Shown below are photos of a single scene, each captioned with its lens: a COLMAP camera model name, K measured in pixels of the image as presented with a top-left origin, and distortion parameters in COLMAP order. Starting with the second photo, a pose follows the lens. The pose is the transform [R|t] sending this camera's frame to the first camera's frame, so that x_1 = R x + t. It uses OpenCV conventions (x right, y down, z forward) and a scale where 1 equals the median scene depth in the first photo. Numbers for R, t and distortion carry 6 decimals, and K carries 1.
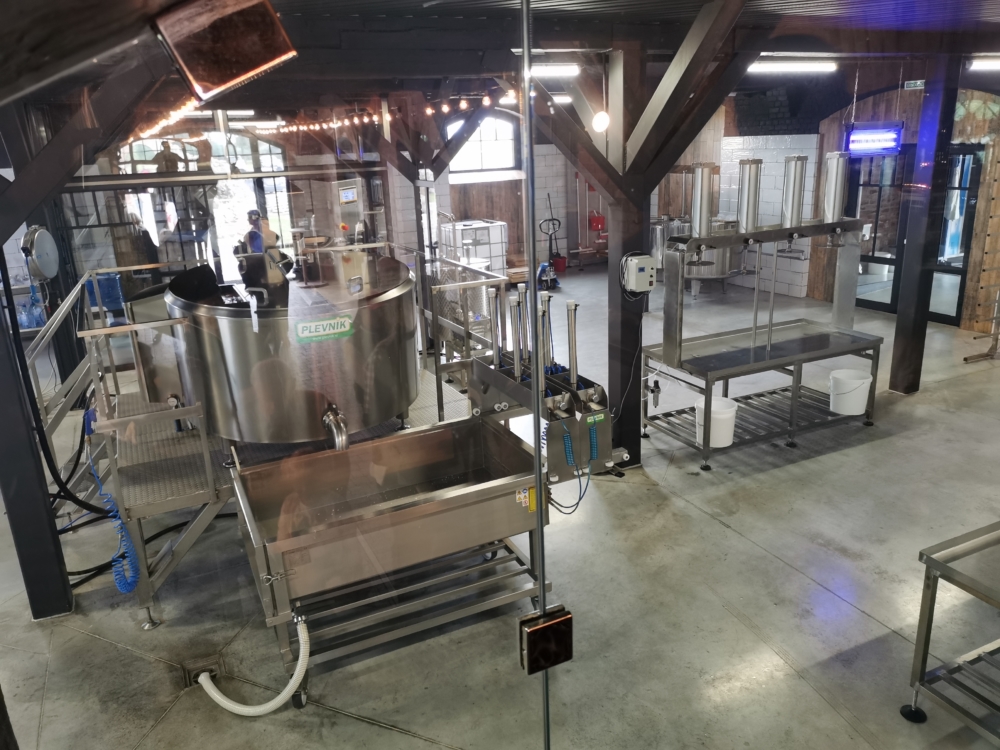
lens RADIAL K [[769.5, 0, 499.4], [0, 769.5, 376.9], [0, 0, 1]] dist [0.045862, -0.017463]
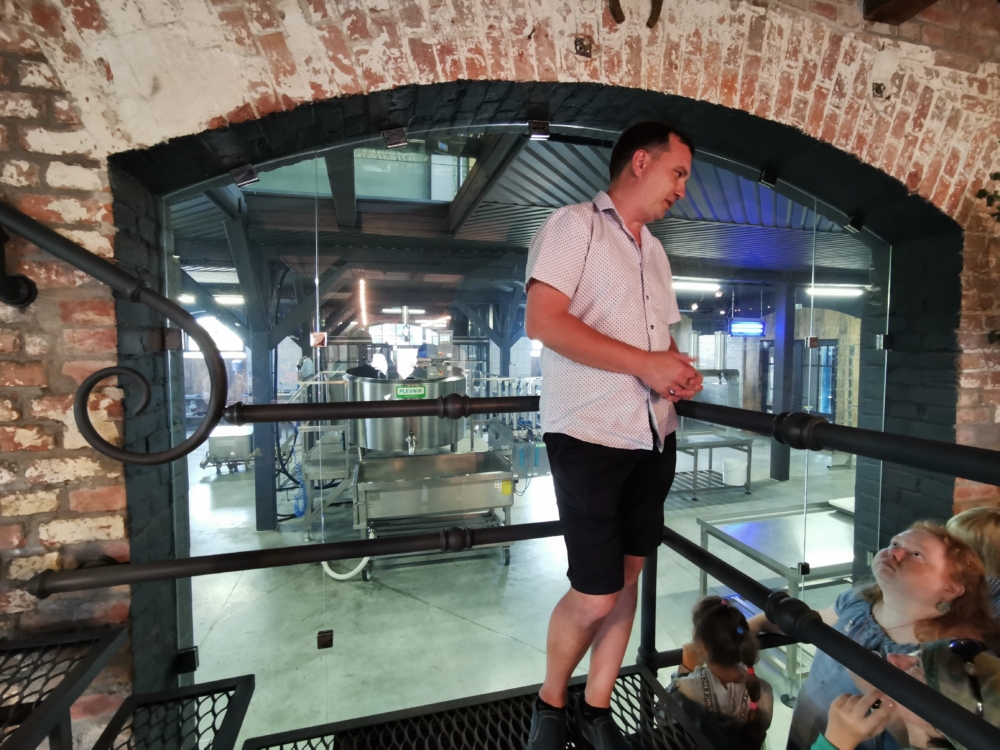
lens RADIAL K [[476.8, 0, 500.8], [0, 476.8, 374.2], [0, 0, 1]] dist [0.005419, 0.000538]
pose [[0.982761, 0.049472, -0.178137, 0.198158], [-0.090026, 0.969636, -0.227379, 0.138126], [0.161480, 0.239496, 0.957374, -0.142788]]
